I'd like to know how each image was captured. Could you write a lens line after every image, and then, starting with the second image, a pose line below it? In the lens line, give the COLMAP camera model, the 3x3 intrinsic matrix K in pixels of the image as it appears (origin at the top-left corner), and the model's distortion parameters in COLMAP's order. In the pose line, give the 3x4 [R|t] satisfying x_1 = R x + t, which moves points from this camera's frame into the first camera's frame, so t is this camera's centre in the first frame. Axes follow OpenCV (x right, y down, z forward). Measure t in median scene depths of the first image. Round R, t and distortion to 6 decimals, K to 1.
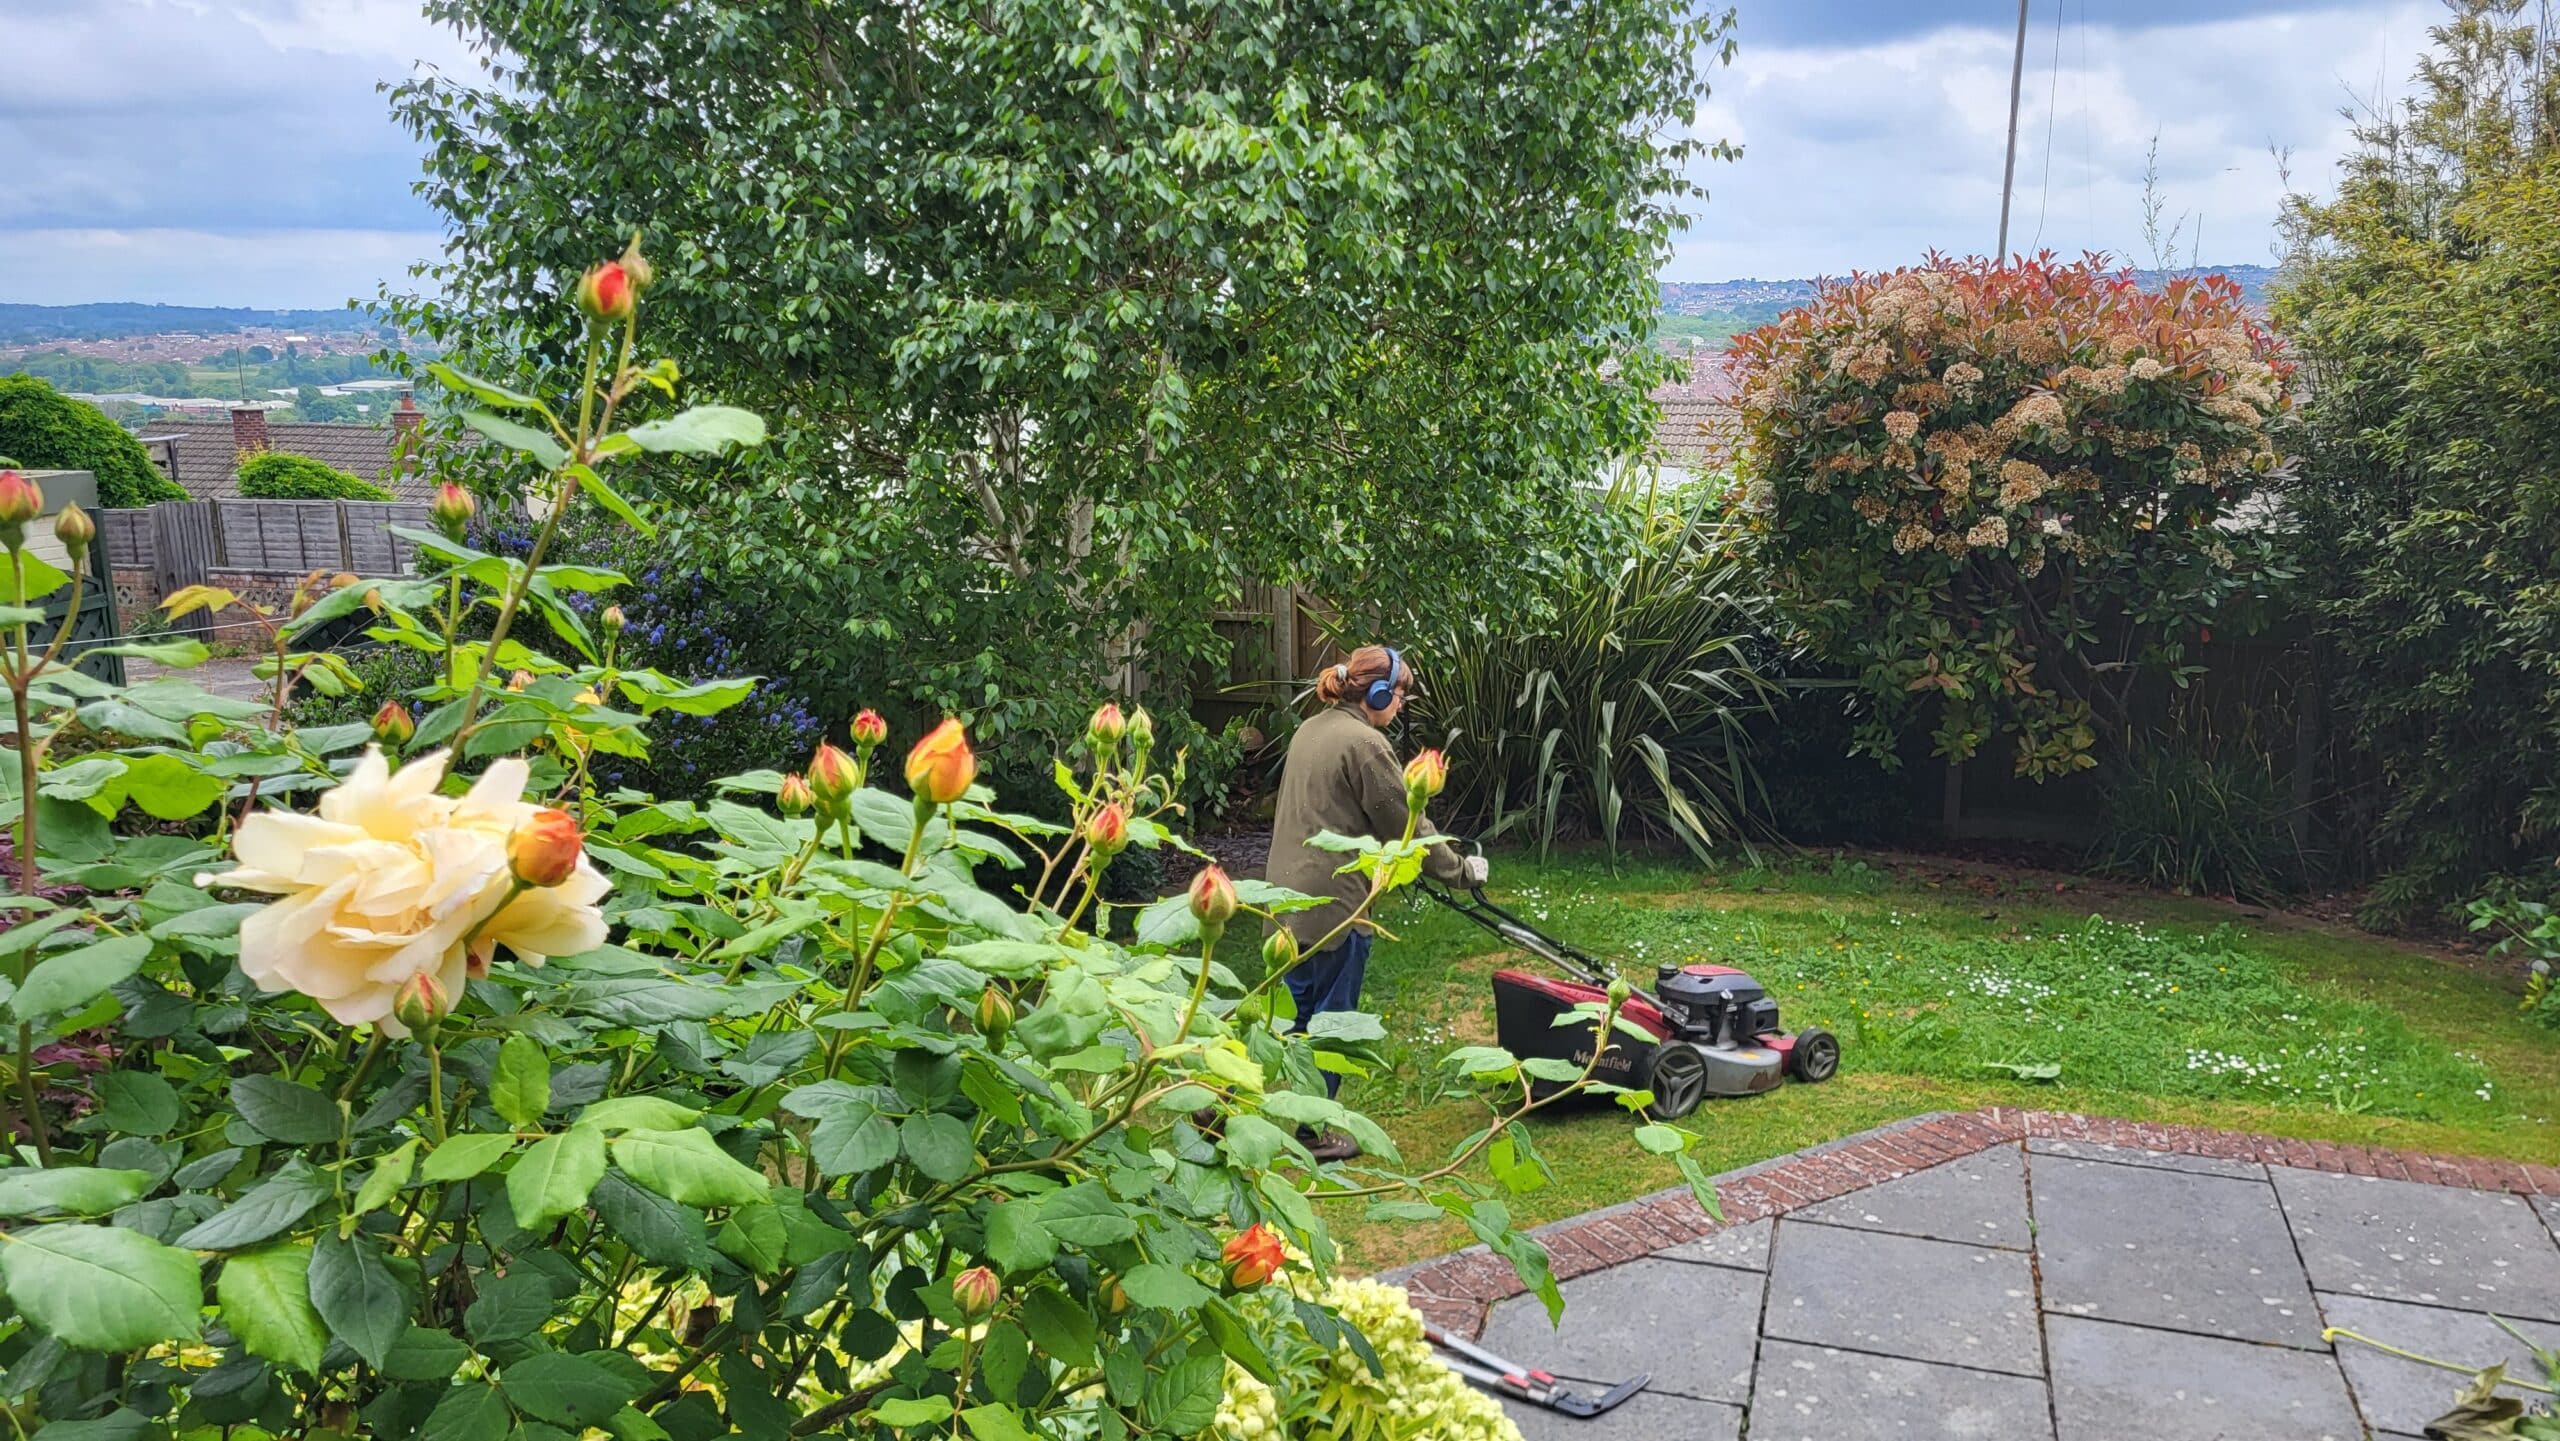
lens RADIAL K [[1849.3, 0, 1323.3], [0, 1849.3, 717.8], [0, 0, 1]] dist [0.049866, -0.061574]
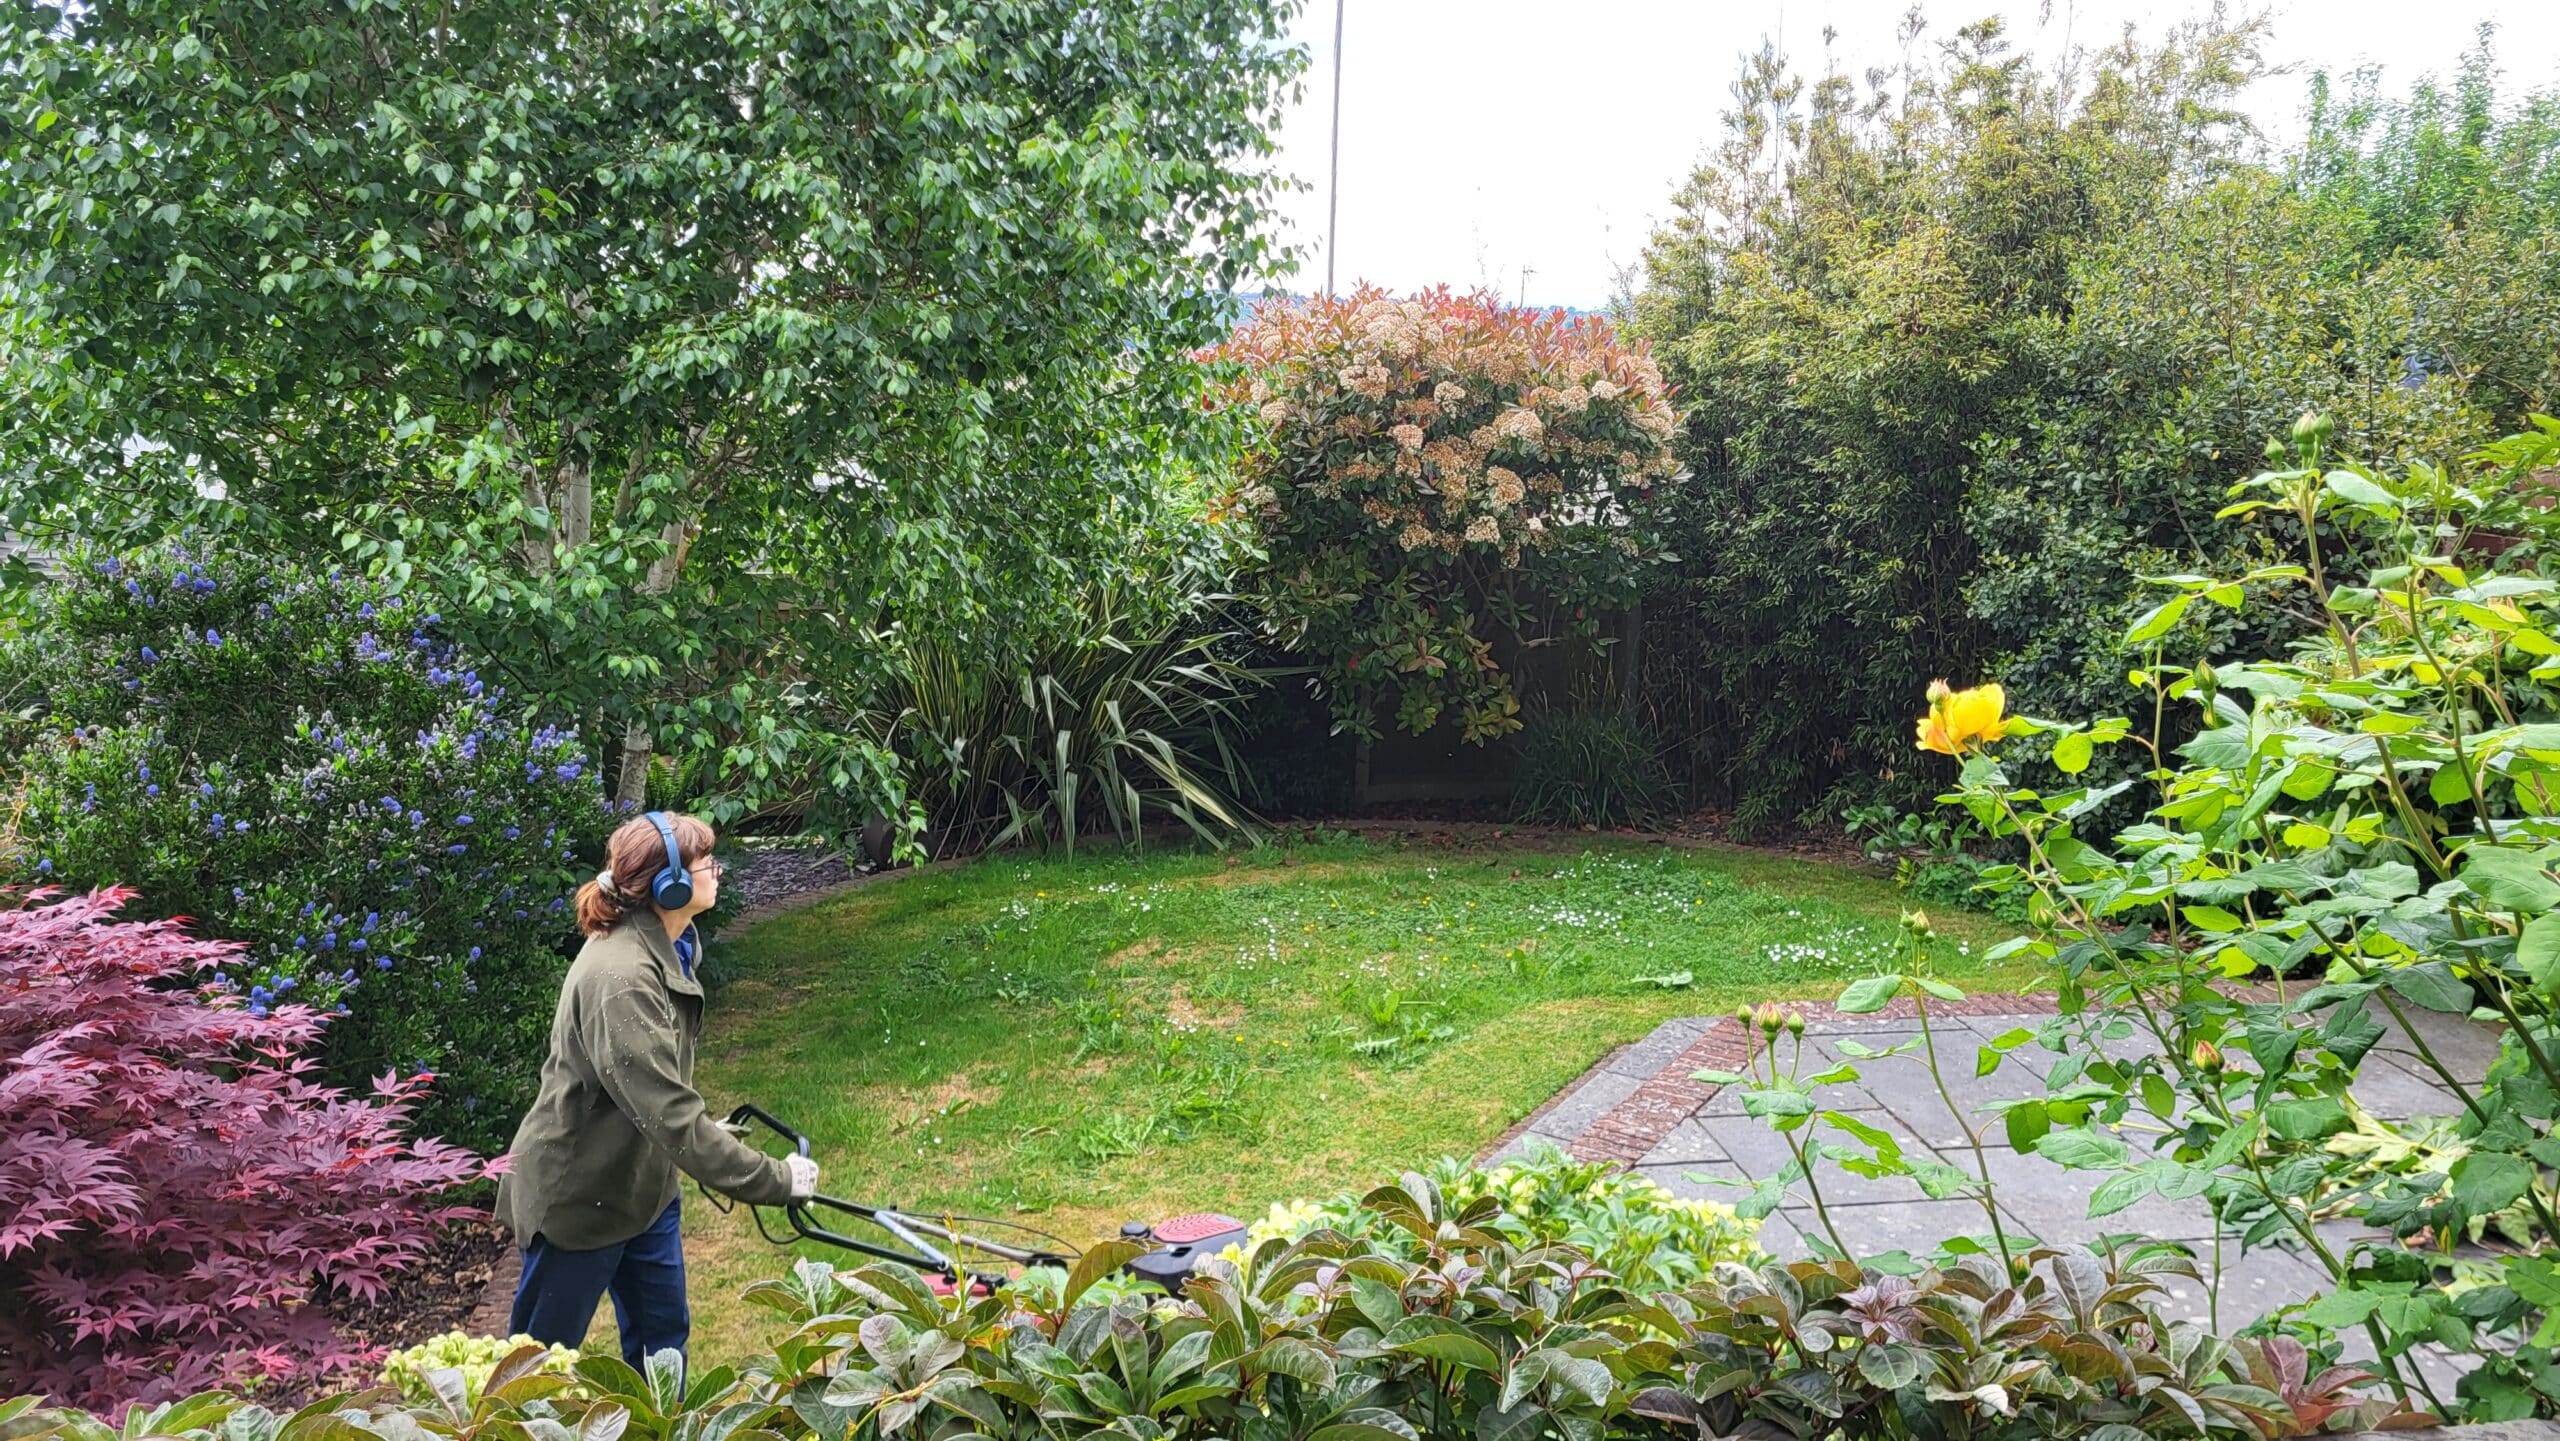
lens RADIAL K [[1849.3, 0, 1323.3], [0, 1849.3, 717.8], [0, 0, 1]] dist [0.049866, -0.061574]
pose [[0.887807, -0.071846, 0.454573, -0.319479], [0.071984, 0.997260, 0.017029, -0.013337], [-0.454551, 0.017603, 0.890547, 0.035637]]
